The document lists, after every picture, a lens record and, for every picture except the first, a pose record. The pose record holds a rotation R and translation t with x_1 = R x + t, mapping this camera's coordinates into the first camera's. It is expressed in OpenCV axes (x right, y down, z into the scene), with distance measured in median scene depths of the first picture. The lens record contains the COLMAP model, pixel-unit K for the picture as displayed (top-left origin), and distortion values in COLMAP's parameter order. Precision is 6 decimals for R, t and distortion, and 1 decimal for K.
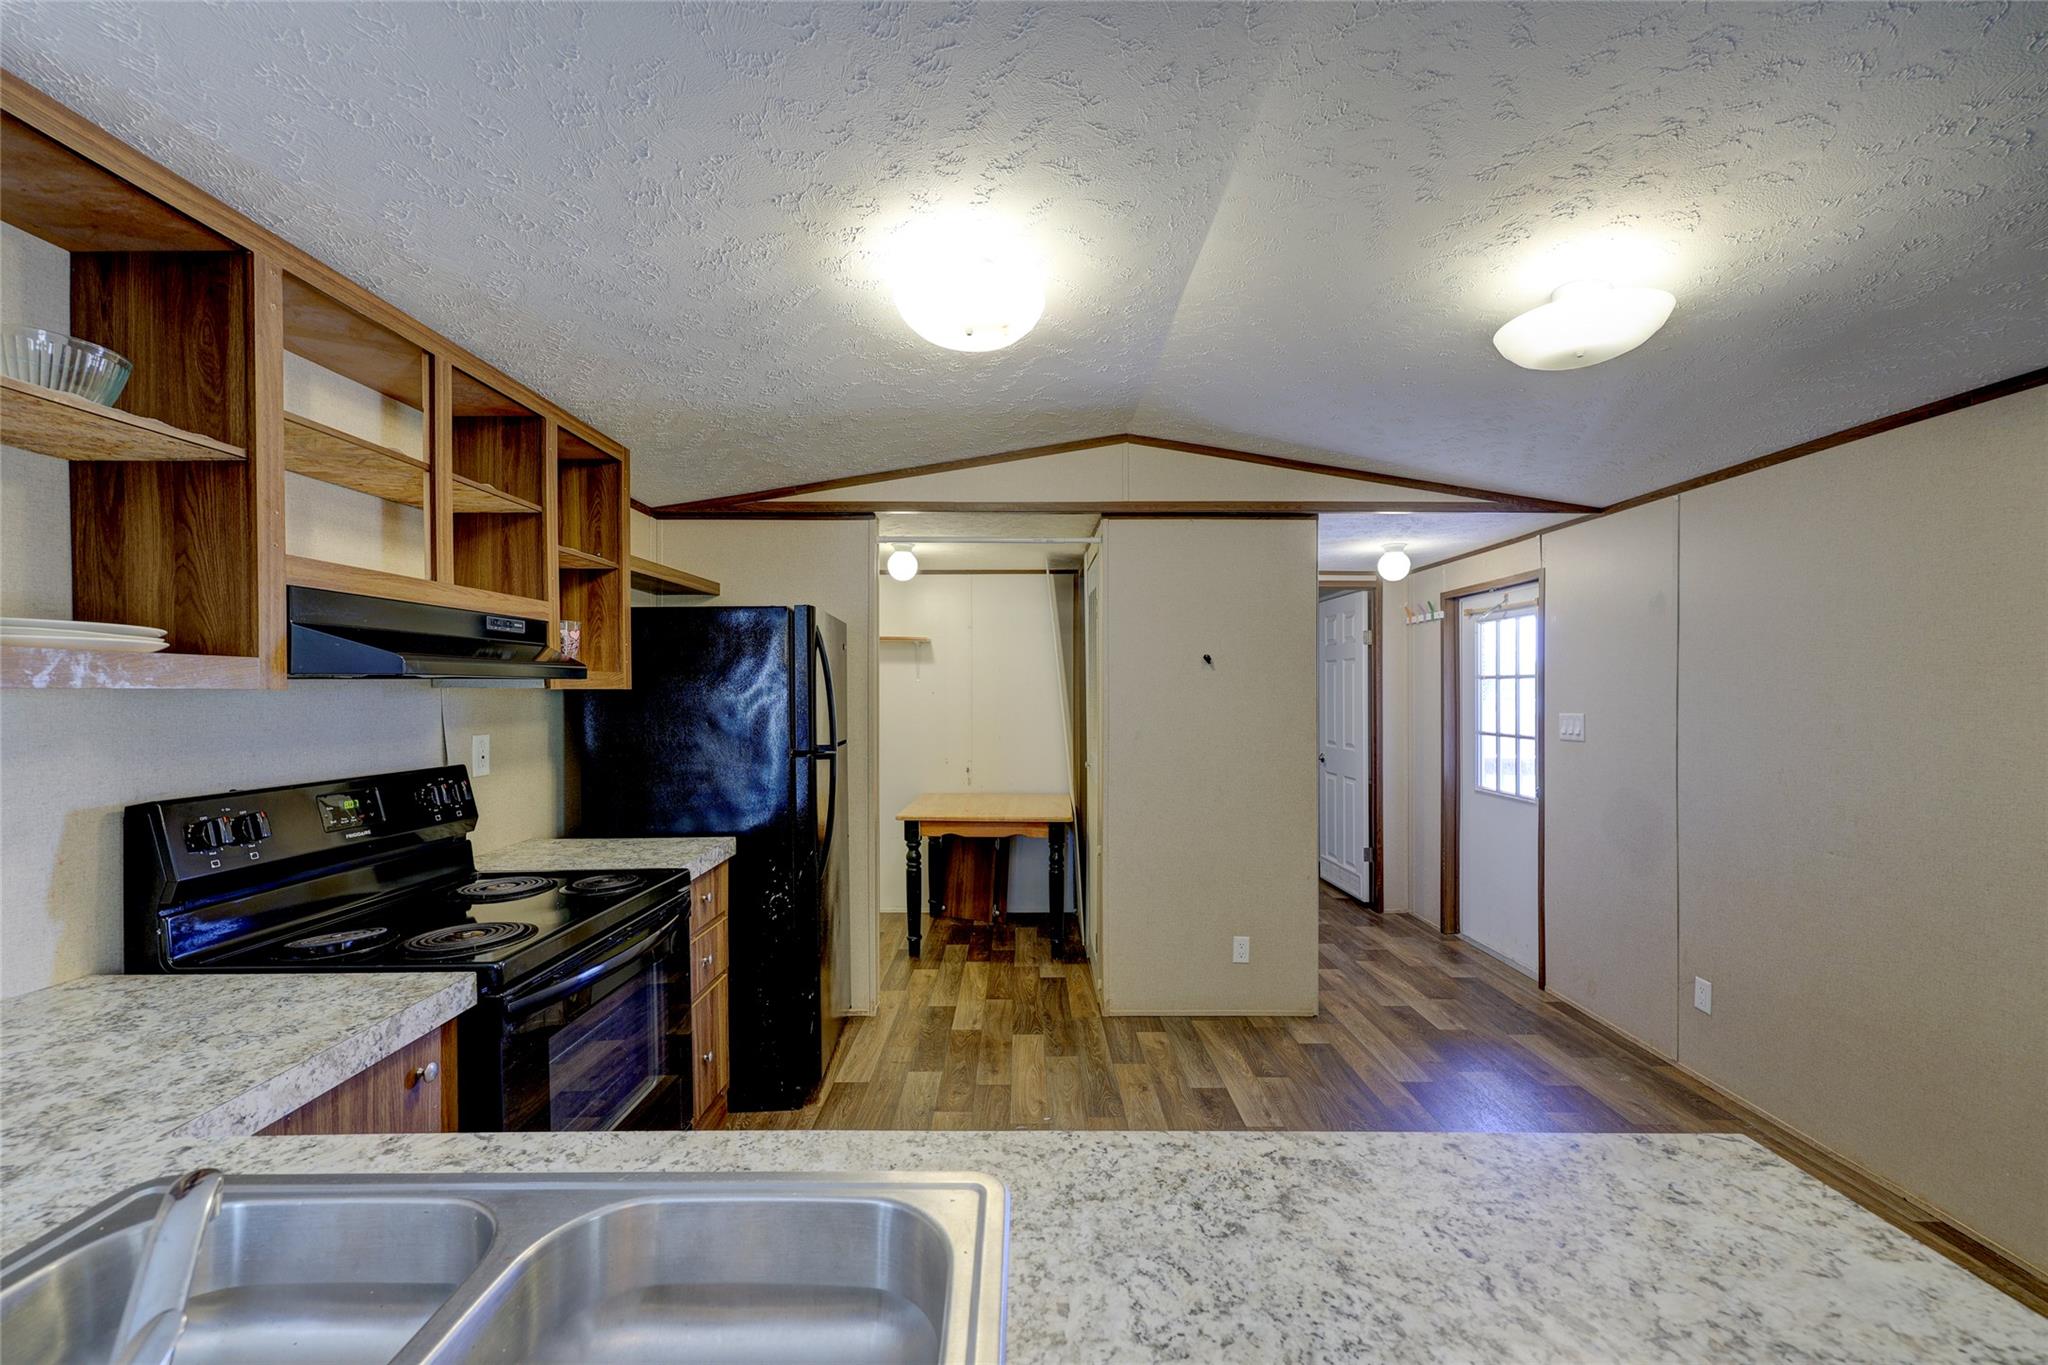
lens RADIAL K [[821.8, 0, 1022.0], [0, 821.8, 693.1], [0, 0, 1]] dist [0.004456, -0.000214]
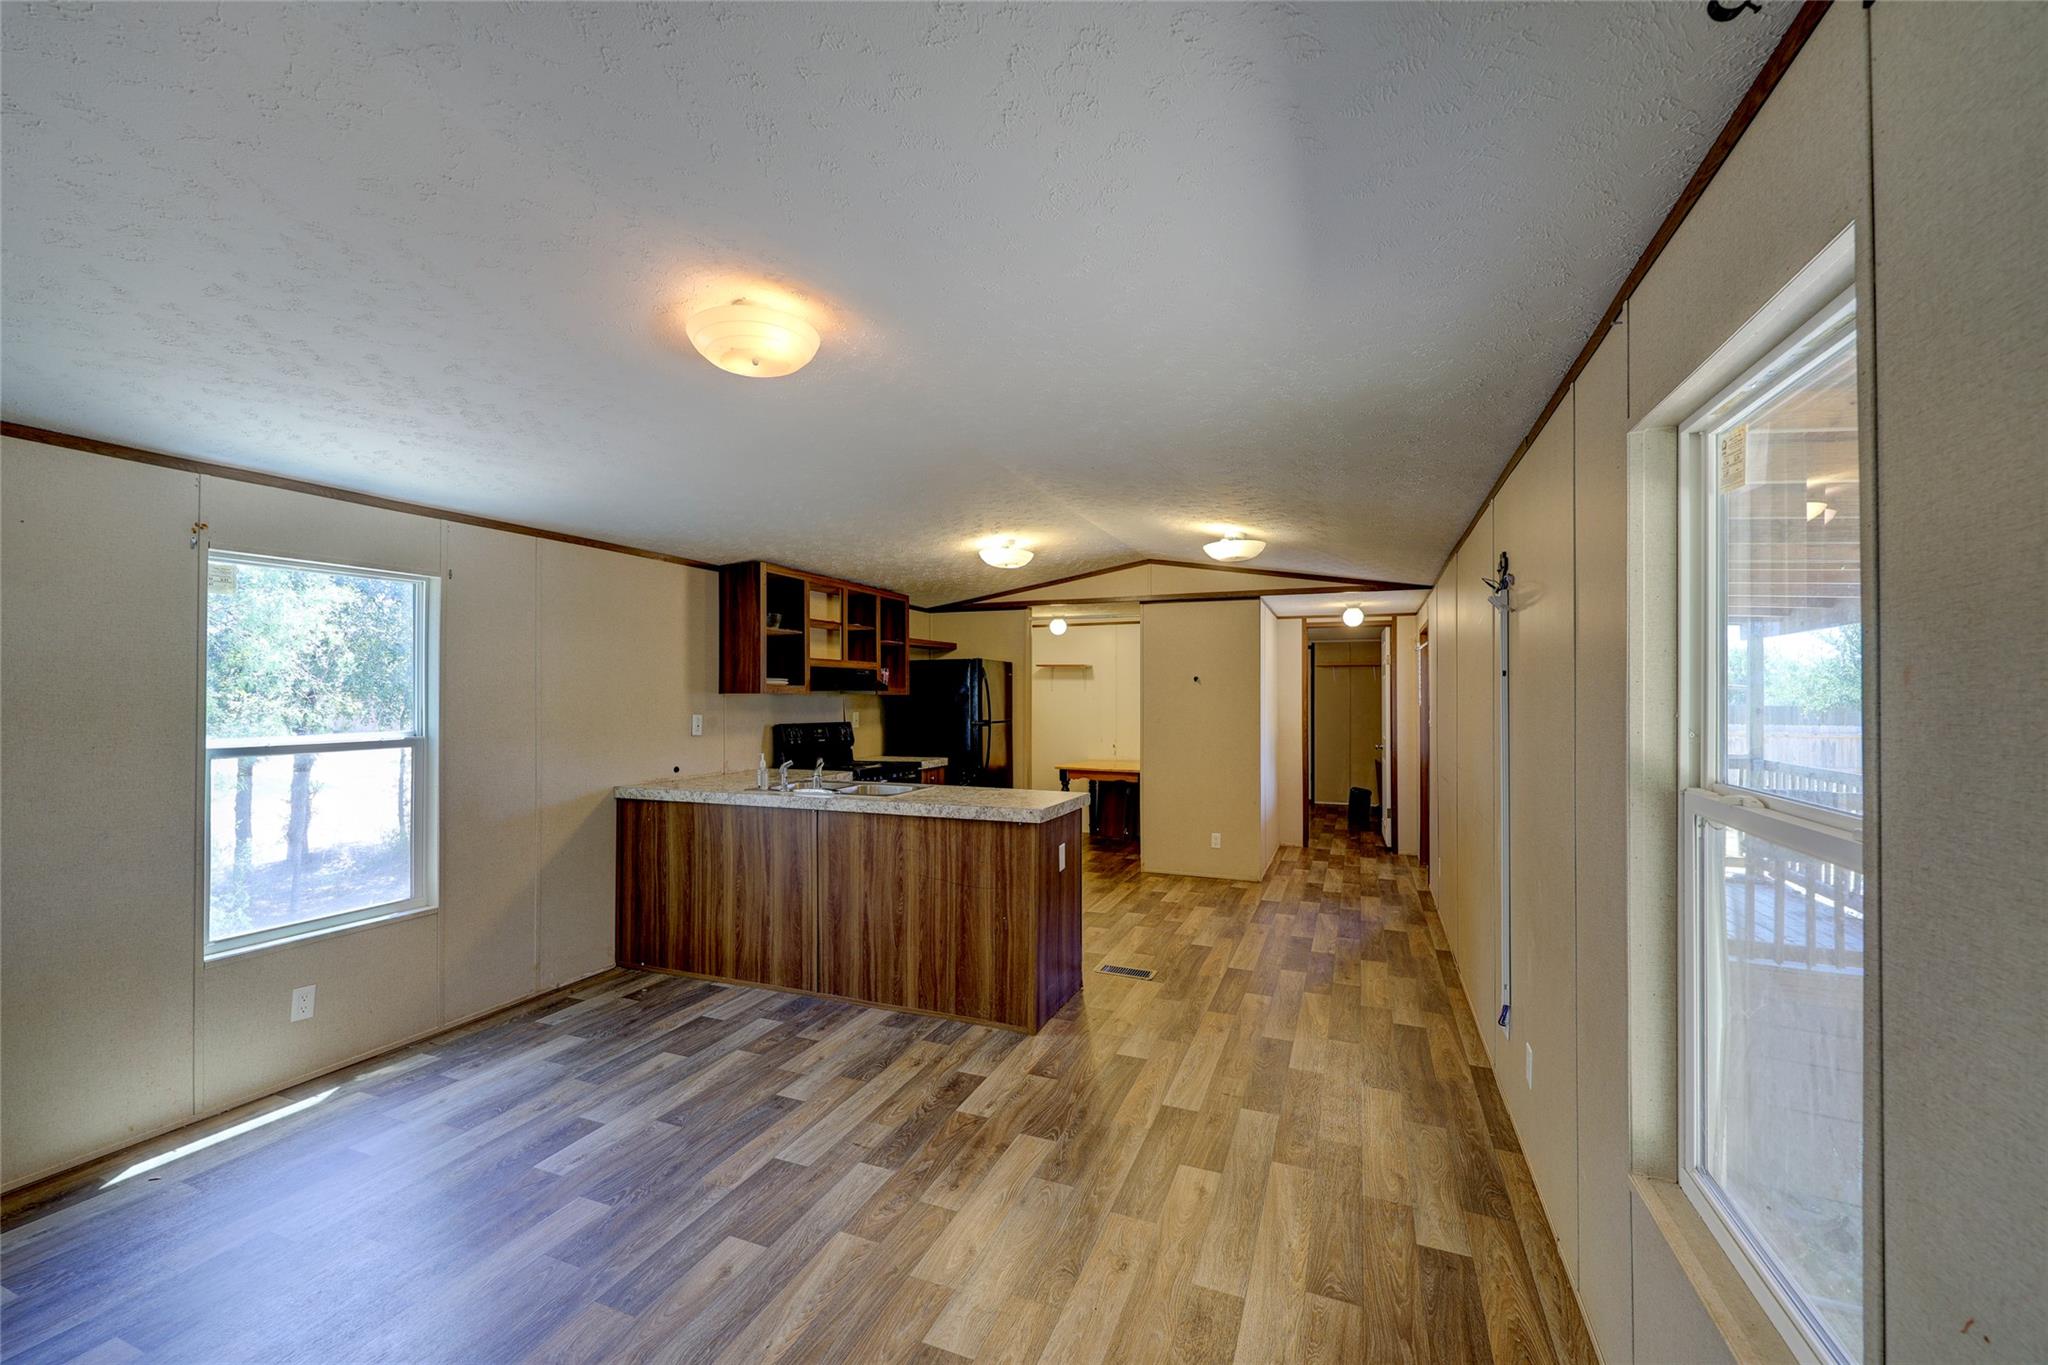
lens RADIAL K [[821.8, 0, 1019.8], [0, 821.8, 691.4], [0, 0, 1]] dist [0.004456, -0.000214]
pose [[0.922587, -0.001453, -0.385787, 0.931930], [-0.004424, 0.999887, -0.014345, 0.021628], [0.385765, 0.014941, 0.922476, -1.356330]]
